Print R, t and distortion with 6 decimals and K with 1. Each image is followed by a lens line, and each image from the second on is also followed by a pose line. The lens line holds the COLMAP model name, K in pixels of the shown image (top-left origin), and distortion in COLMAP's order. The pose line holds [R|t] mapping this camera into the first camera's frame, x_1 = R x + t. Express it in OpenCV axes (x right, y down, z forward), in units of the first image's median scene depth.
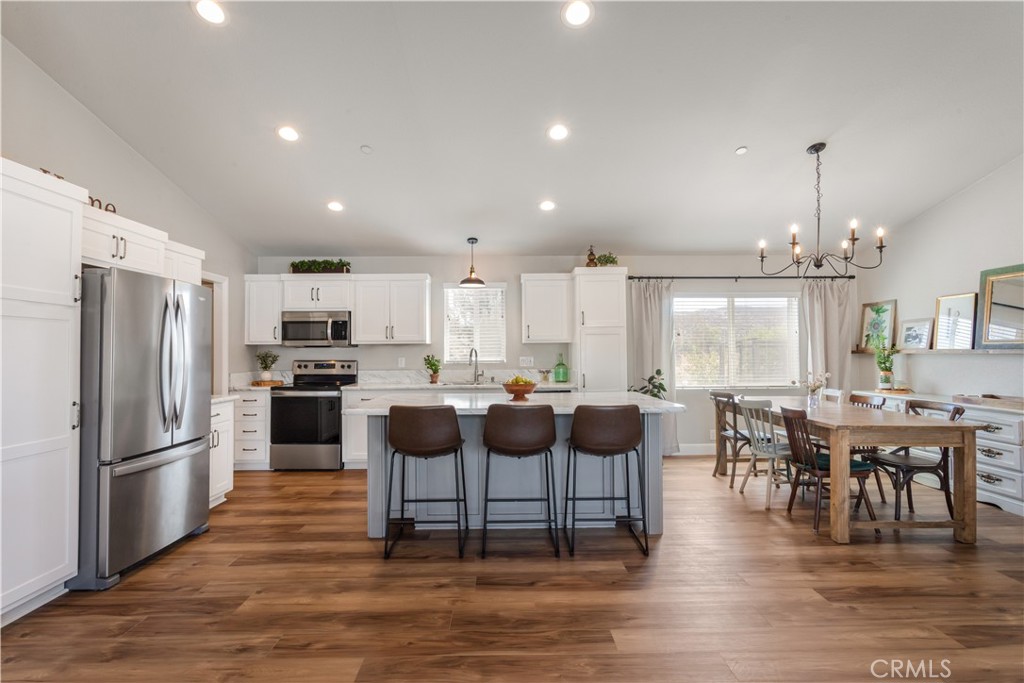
lens RADIAL K [[499.0, 0, 512.4], [0, 499.0, 341.8], [0, 0, 1]] dist [0.003475, -0.000840]
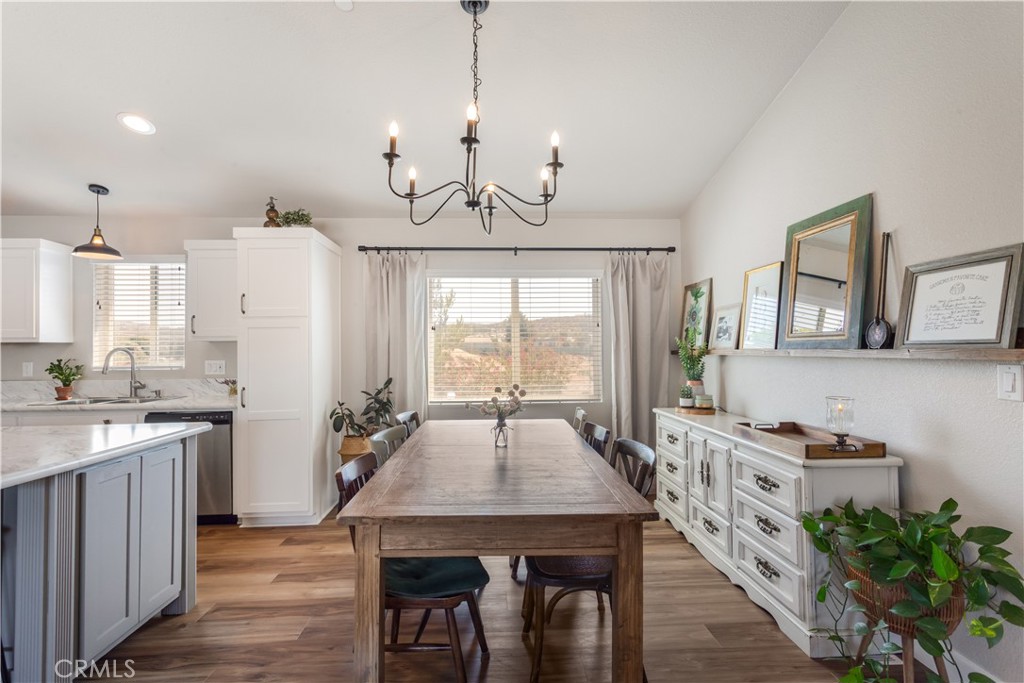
lens RADIAL K [[499.0, 0, 514.5], [0, 499.0, 342.1], [0, 0, 1]] dist [0.003475, -0.000840]
pose [[0.999130, -0.001980, 0.041666, 0.457936], [0.001854, 0.999994, 0.003072, 0.002789], [-0.041672, -0.002992, 0.999127, 0.308205]]
